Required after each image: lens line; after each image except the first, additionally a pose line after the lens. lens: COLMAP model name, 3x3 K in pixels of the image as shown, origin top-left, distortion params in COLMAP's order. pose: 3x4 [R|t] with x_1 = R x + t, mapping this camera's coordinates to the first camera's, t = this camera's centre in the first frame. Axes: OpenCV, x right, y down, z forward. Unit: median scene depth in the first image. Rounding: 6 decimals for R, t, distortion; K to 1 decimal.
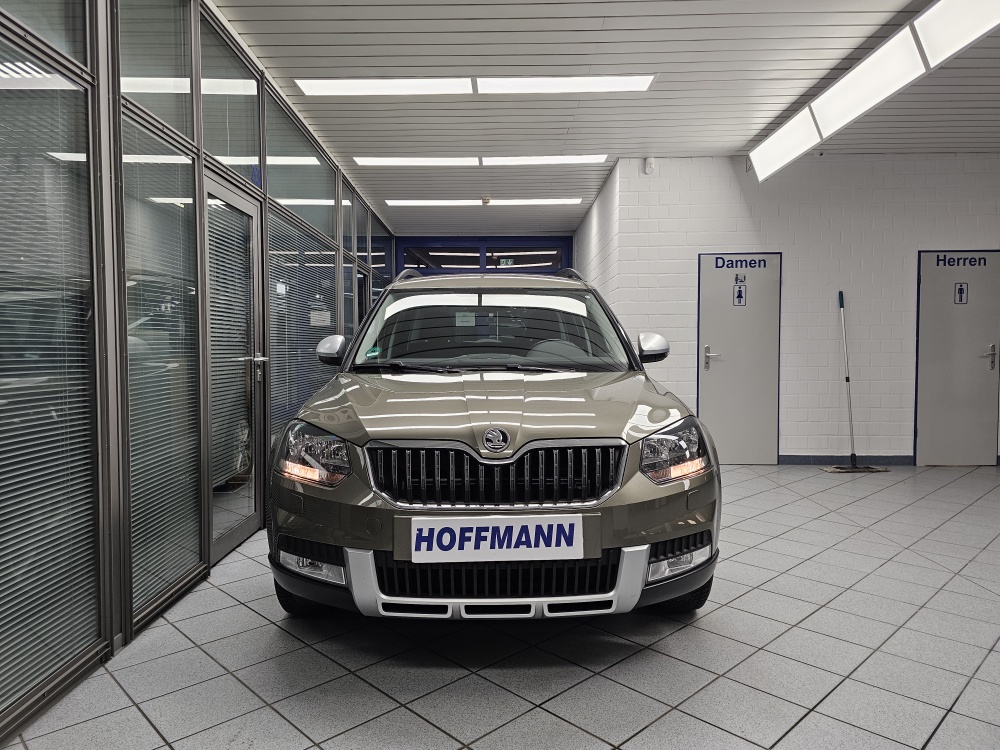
lens RADIAL K [[674.1, 0, 500.1], [0, 674.1, 373.4], [0, 0, 1]] dist [0.051960, -0.033346]
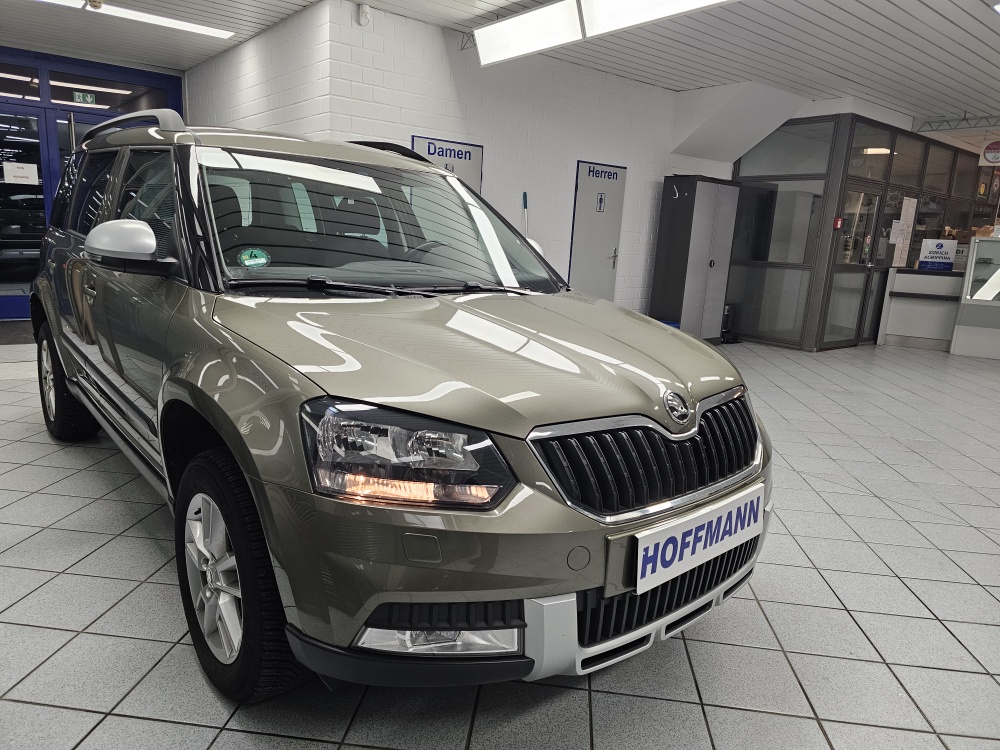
lens RADIAL K [[674.1, 0, 500.8], [0, 674.1, 376.4], [0, 0, 1]] dist [0.051960, -0.033346]
pose [[0.766825, -0.091027, 0.635369, -0.239775], [-0.027807, 0.984252, 0.174571, -0.023525], [-0.641254, -0.151533, 0.752218, 0.212608]]
